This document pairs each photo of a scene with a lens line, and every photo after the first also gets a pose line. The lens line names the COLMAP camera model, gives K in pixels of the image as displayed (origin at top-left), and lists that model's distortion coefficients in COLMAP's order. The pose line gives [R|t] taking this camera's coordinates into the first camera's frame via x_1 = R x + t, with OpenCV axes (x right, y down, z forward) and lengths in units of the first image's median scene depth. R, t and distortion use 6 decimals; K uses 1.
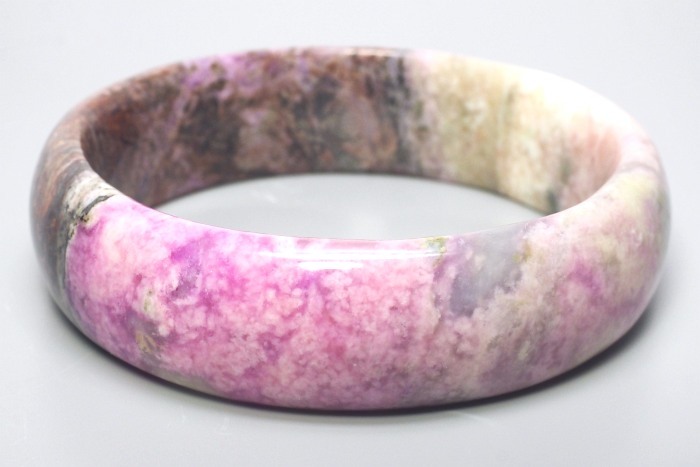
lens RADIAL K [[1481.0, 0, 350.0], [0, 1481.0, 233.5], [0, 0, 1]] dist [0.065904, 0.047246]
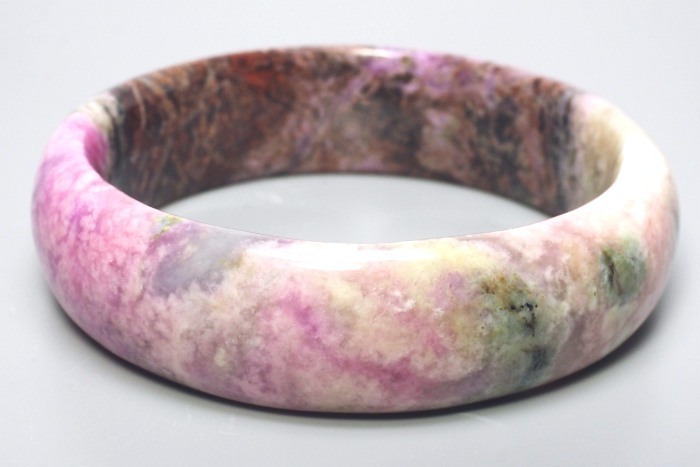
lens RADIAL K [[1481.0, 0, 350.0], [0, 1481.0, 233.5], [0, 0, 1]] dist [0.065904, 0.047246]
pose [[0.667803, 0.302015, -0.680313, 0.614624], [-0.311834, 0.943427, 0.112719, -0.102287], [0.675869, 0.136871, 0.724202, 0.249608]]
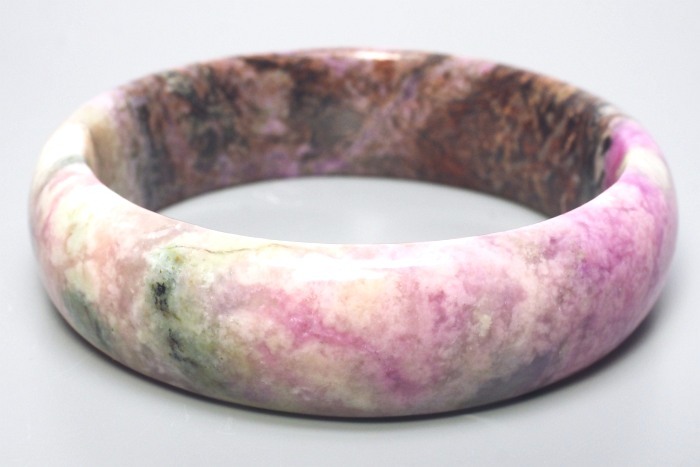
lens RADIAL K [[1481.0, 0, 350.0], [0, 1481.0, 233.5], [0, 0, 1]] dist [0.065904, 0.047246]
pose [[-0.682725, 0.295745, -0.668148, 0.605775], [0.296377, -0.723734, -0.623193, 0.521709], [-0.667867, -0.623493, 0.406460, 0.523944]]
